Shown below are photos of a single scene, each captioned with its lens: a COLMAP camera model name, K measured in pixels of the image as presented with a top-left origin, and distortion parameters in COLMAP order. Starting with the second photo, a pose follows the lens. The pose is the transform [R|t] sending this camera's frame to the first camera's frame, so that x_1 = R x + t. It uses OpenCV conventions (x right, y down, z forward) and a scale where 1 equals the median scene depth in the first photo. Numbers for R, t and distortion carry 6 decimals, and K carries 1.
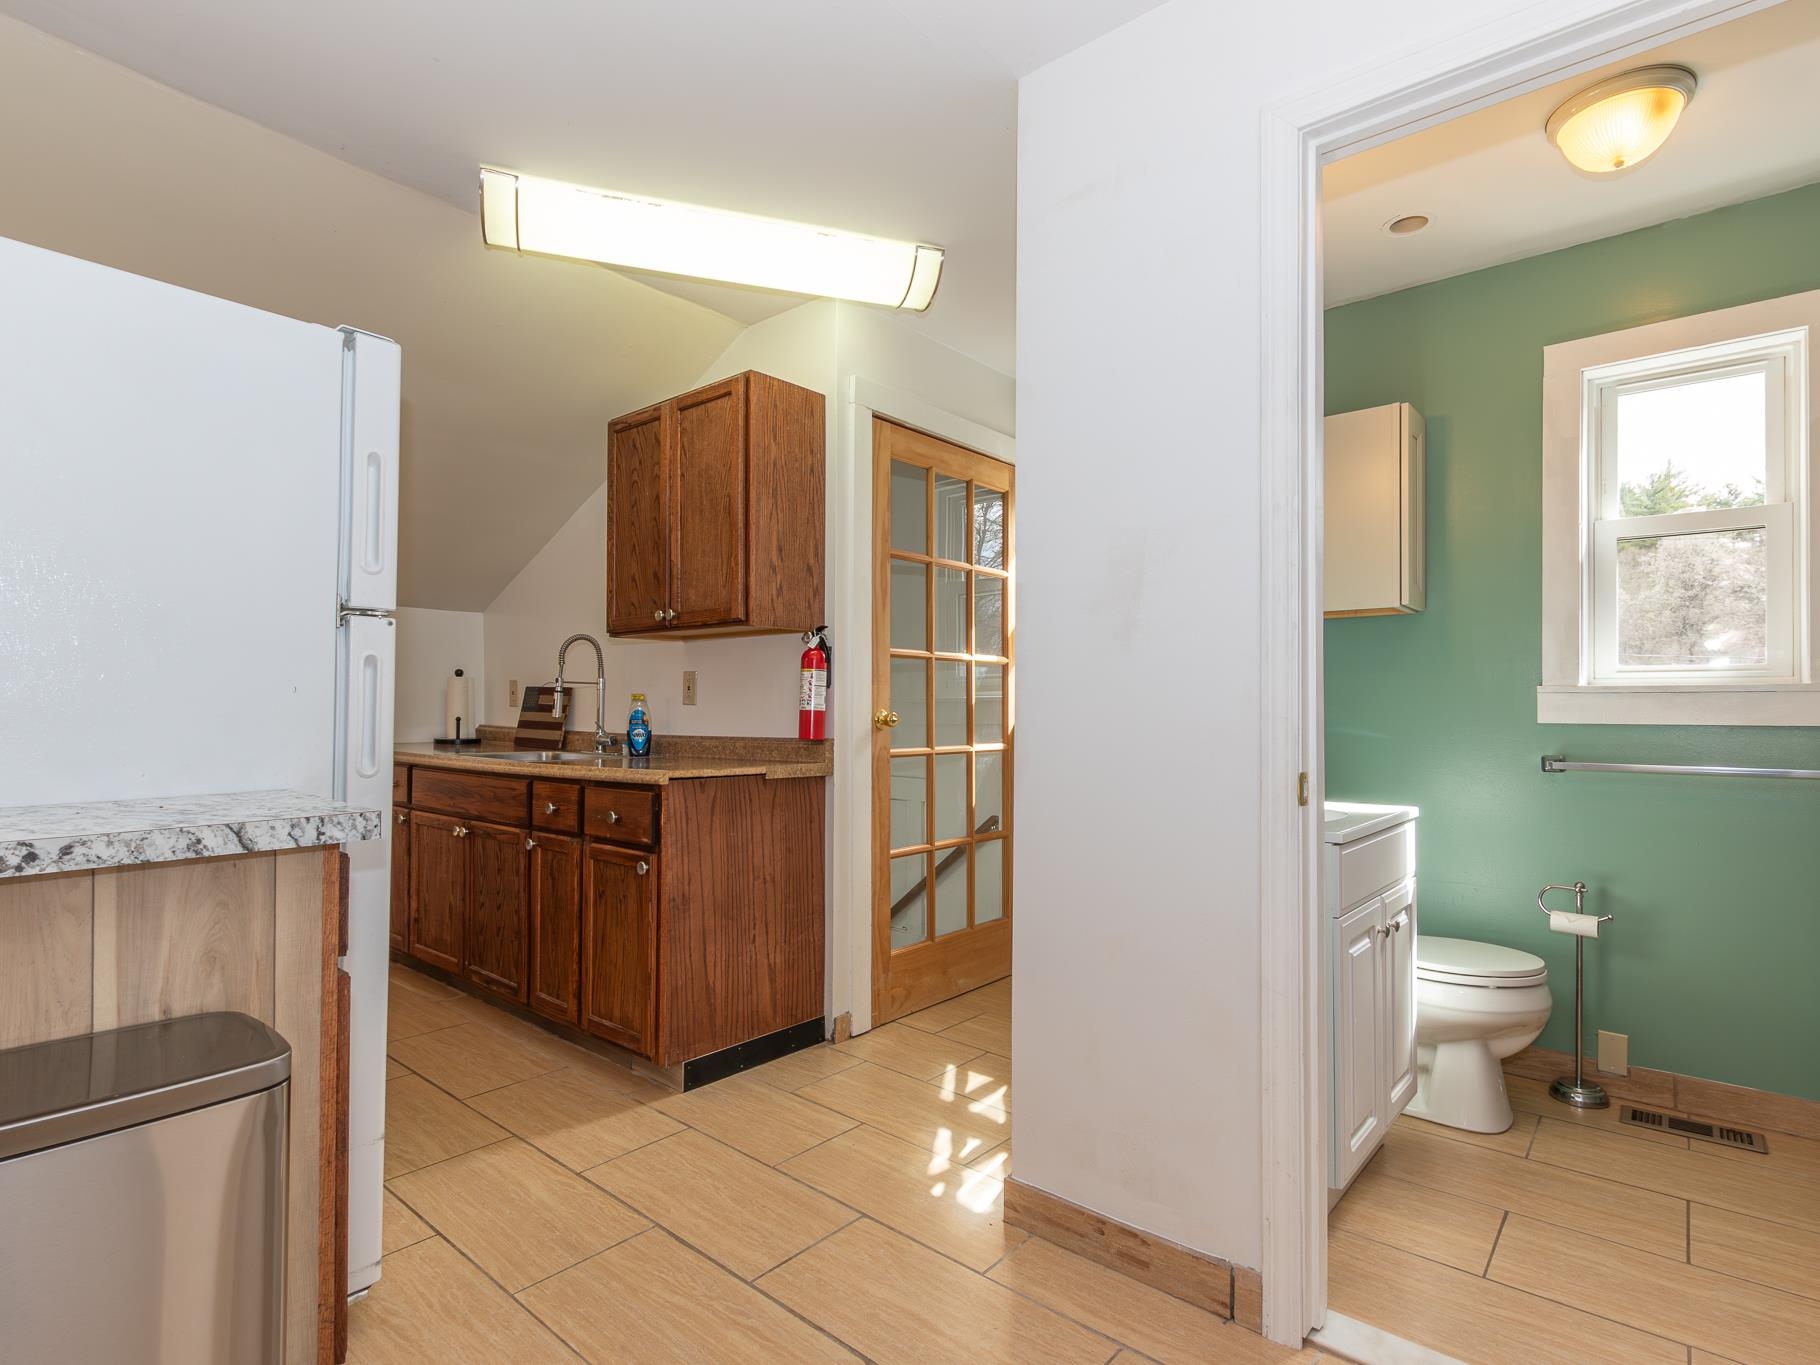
lens RADIAL K [[950.4, 0, 910.7], [0, 950.4, 694.8], [0, 0, 1]] dist [0.004623, -0.000836]
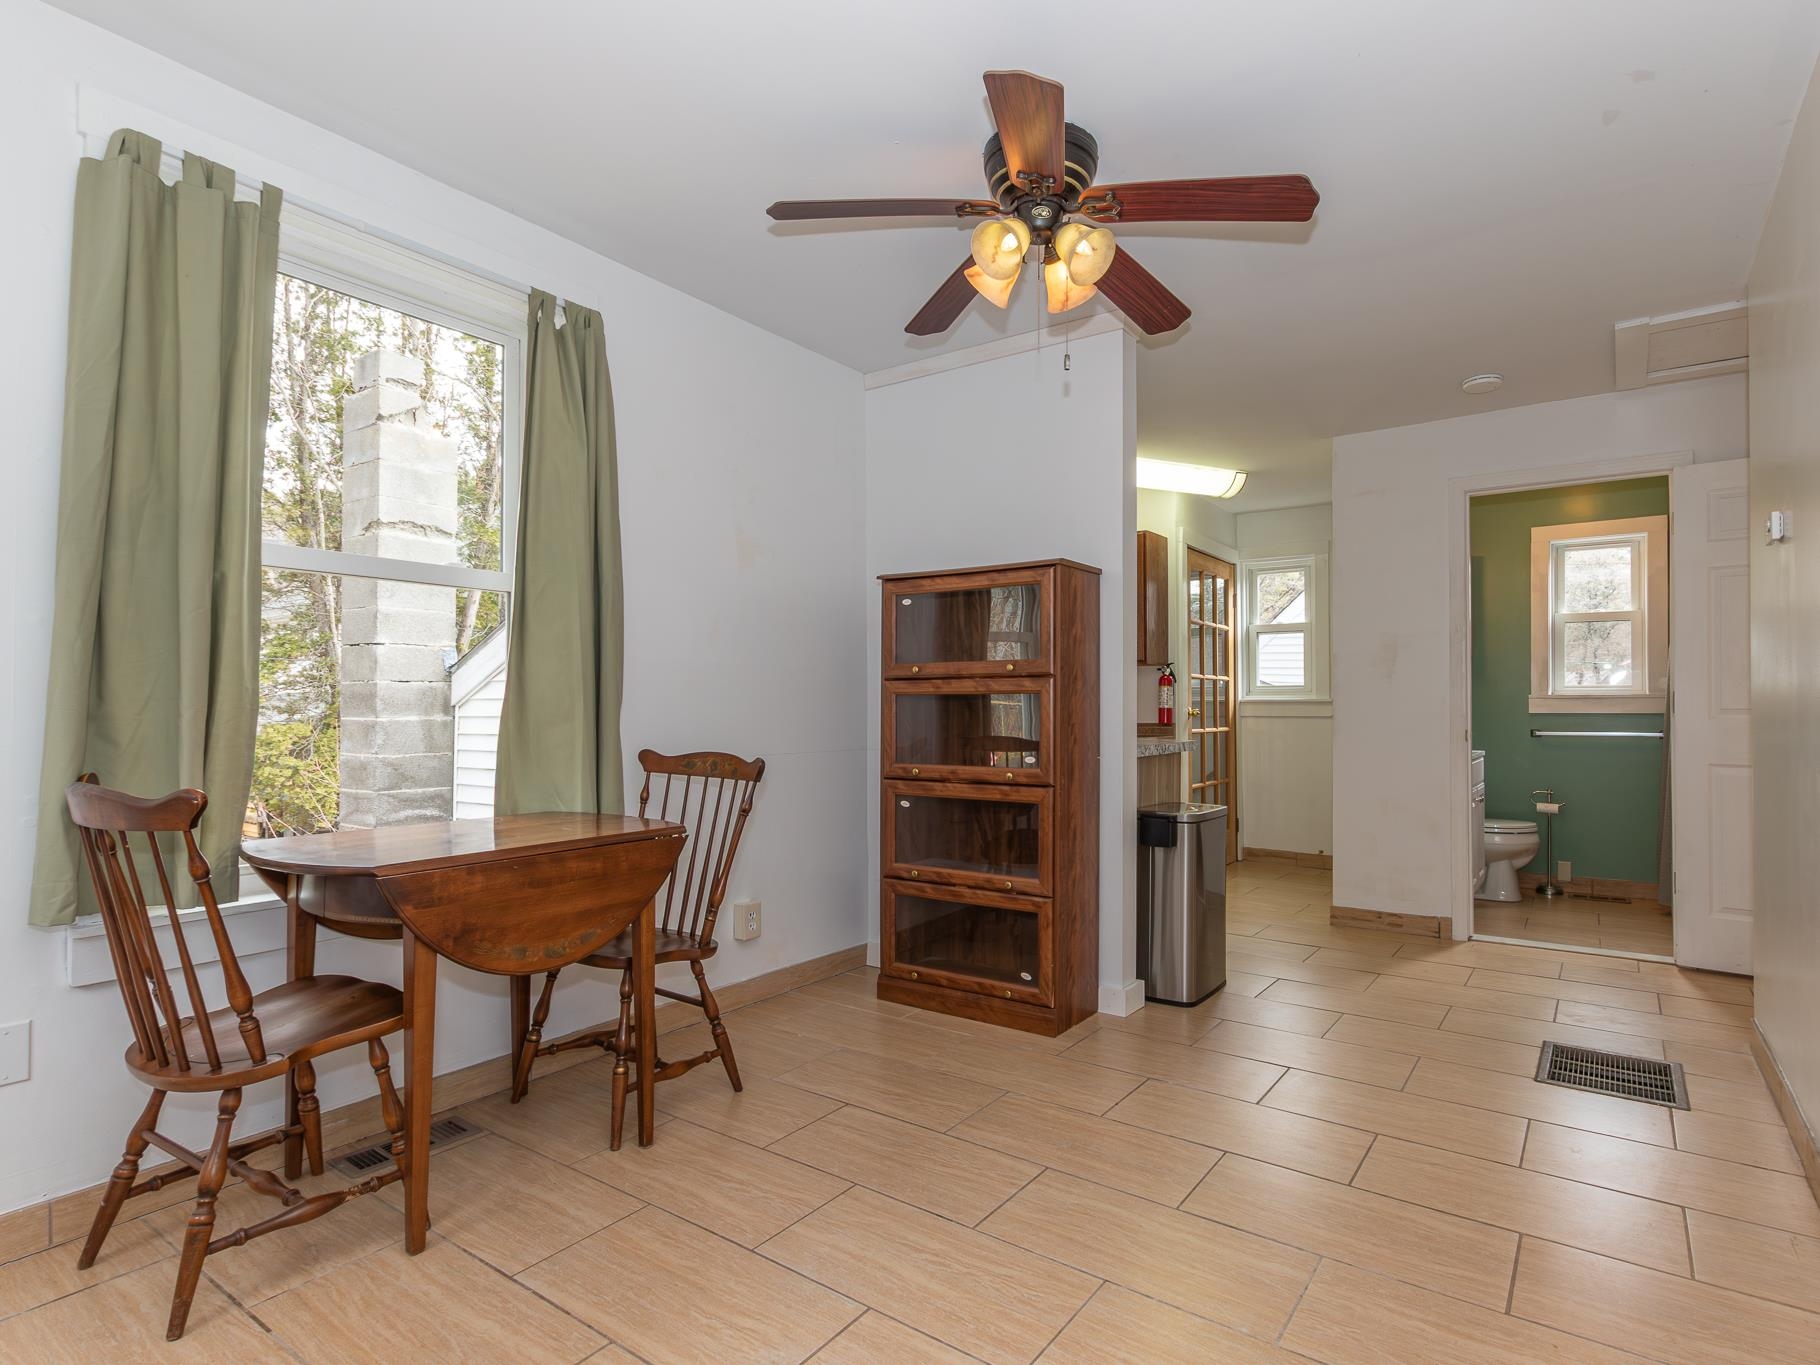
lens RADIAL K [[950.4, 0, 964.9], [0, 950.4, 695.0], [0, 0, 1]] dist [0.004623, -0.000836]
pose [[0.994832, -0.001379, 0.101521, -0.721080], [0.001222, 0.999998, 0.001612, -0.013100], [-0.101523, -0.001480, 0.994832, -0.868673]]
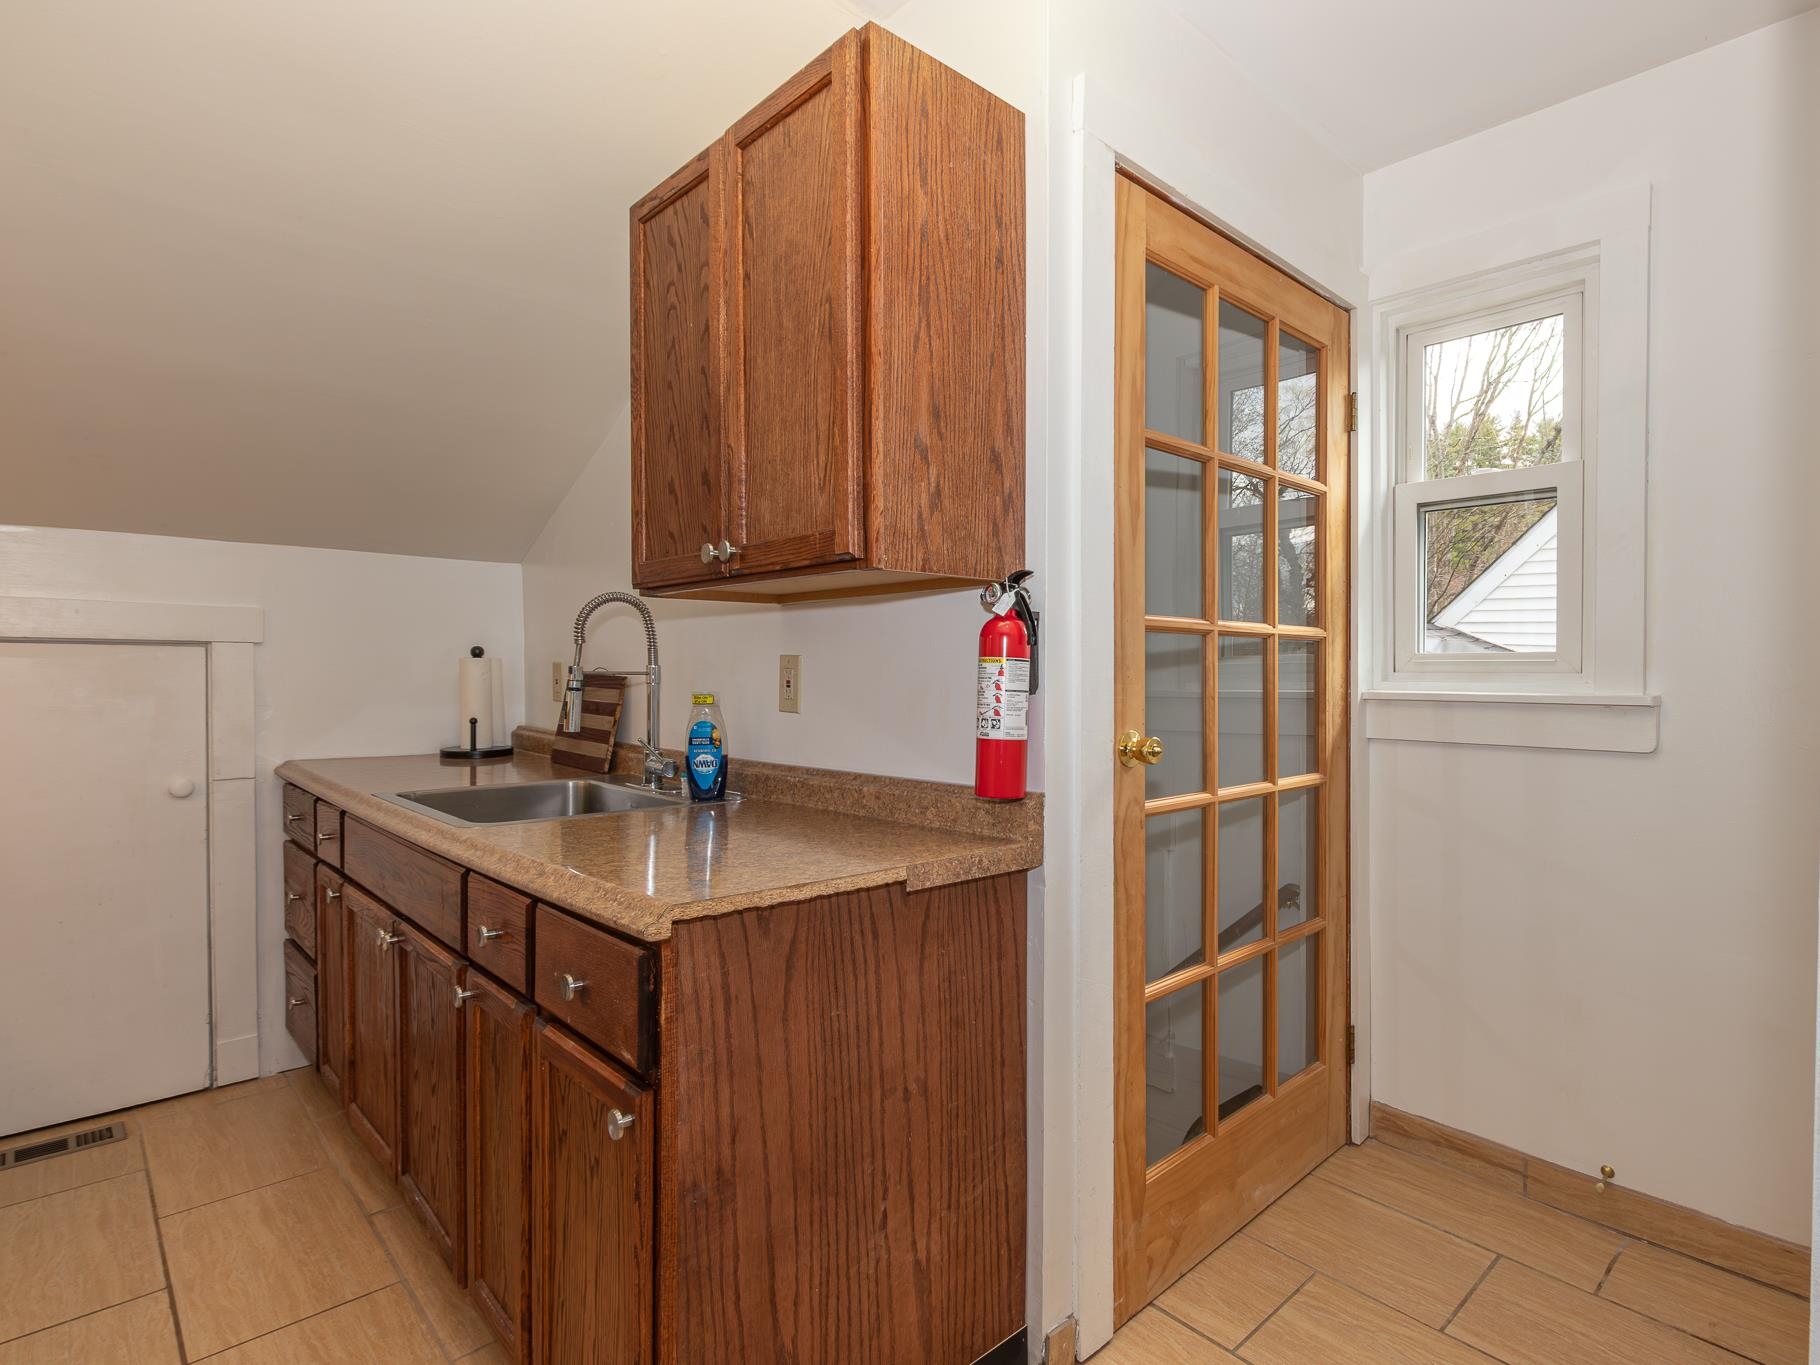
lens RADIAL K [[950.4, 0, 1035.9], [0, 950.4, 676.3], [0, 0, 1]] dist [0.004623, -0.000836]
pose [[0.998451, -0.000428, -0.055636, -0.059988], [0.001519, 0.999807, 0.019575, -0.027811], [0.055617, -0.019629, 0.998259, 0.520575]]
